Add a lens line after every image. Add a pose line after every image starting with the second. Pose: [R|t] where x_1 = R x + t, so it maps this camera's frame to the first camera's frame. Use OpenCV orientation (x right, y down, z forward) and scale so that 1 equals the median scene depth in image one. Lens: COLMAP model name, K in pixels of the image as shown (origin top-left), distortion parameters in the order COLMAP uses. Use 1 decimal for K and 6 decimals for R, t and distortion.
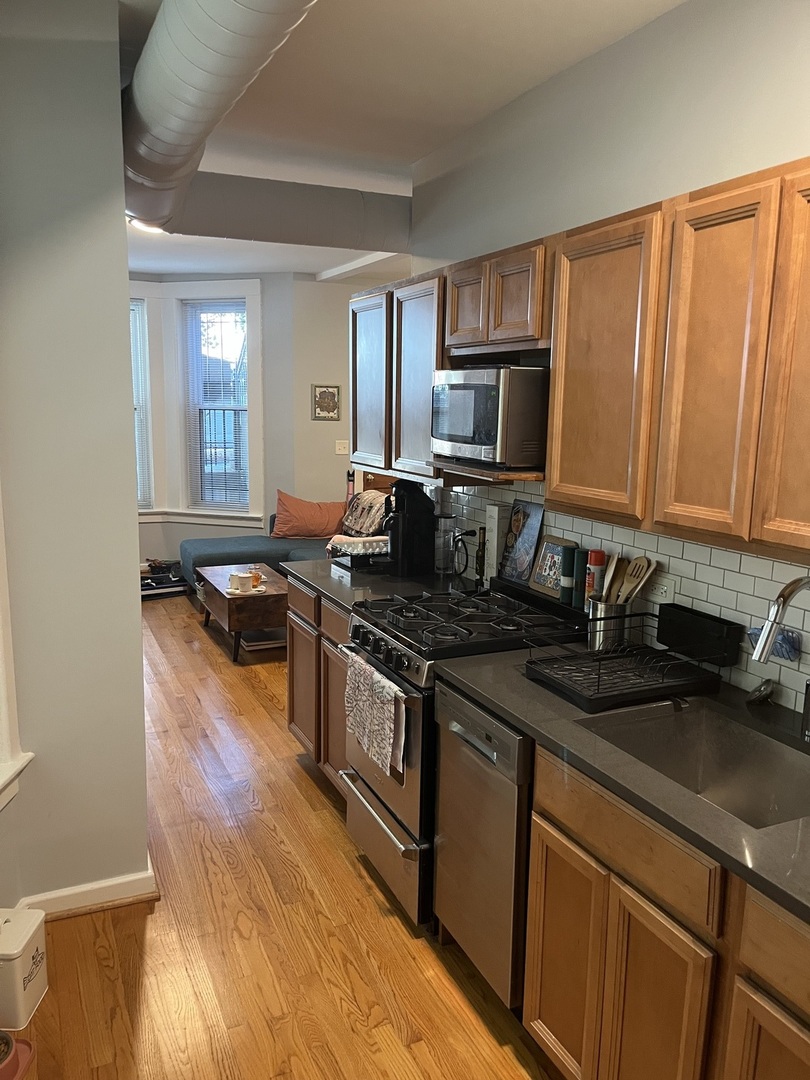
lens RADIAL K [[809.9, 0, 406.3], [0, 809.9, 548.7], [0, 0, 1]] dist [0.043368, -0.075326]
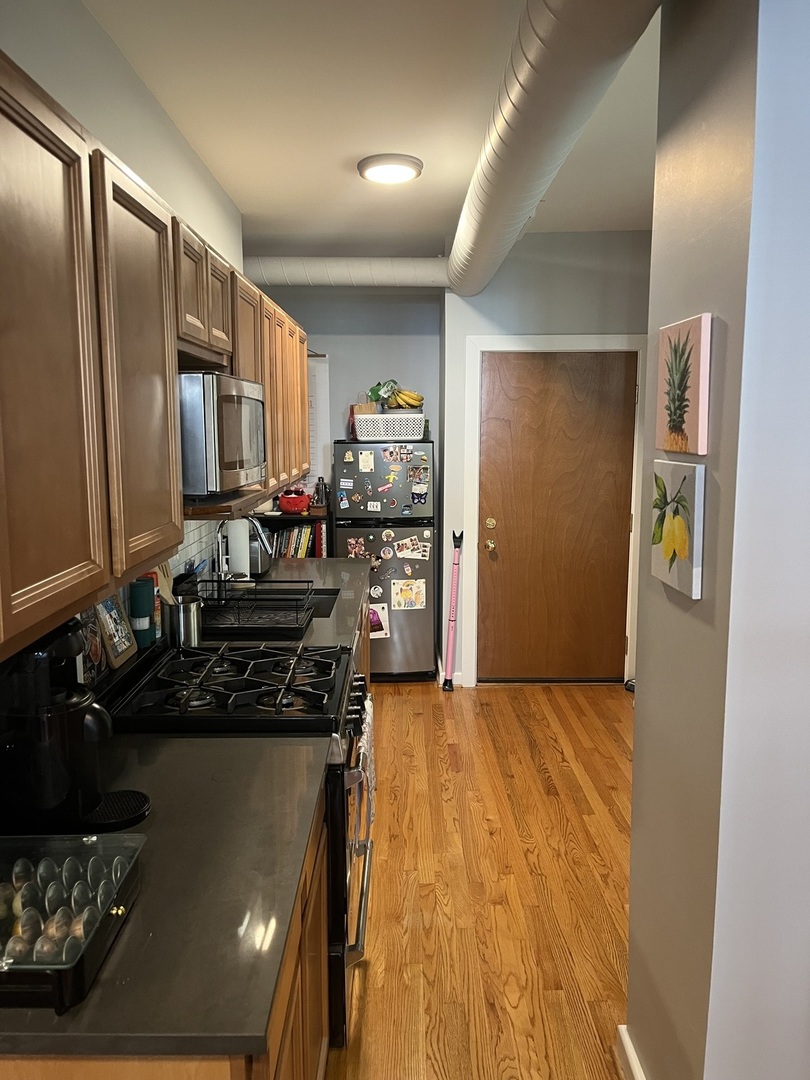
lens RADIAL K [[809.9, 0, 412.4], [0, 809.9, 533.4], [0, 0, 1]] dist [0.043368, -0.075326]
pose [[-0.913224, -0.081012, 0.399323, -0.426775], [0.047954, 0.951855, 0.302774, -0.316703], [-0.404626, 0.295650, -0.865372, 1.711598]]
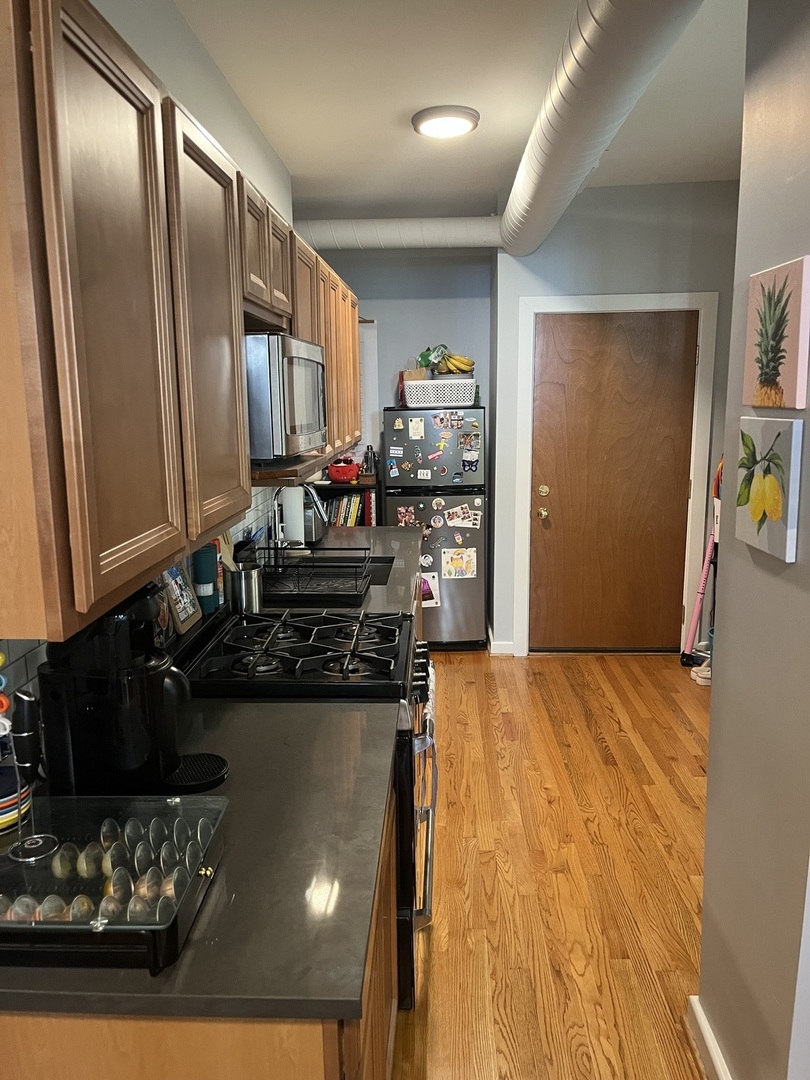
lens RADIAL K [[809.9, 0, 402.4], [0, 809.9, 537.4], [0, 0, 1]] dist [0.043368, -0.075326]
pose [[-0.887764, -0.094204, 0.450556, -0.396332], [0.071736, 0.938557, 0.337586, -0.306897], [-0.454675, 0.332018, -0.826460, 1.710450]]
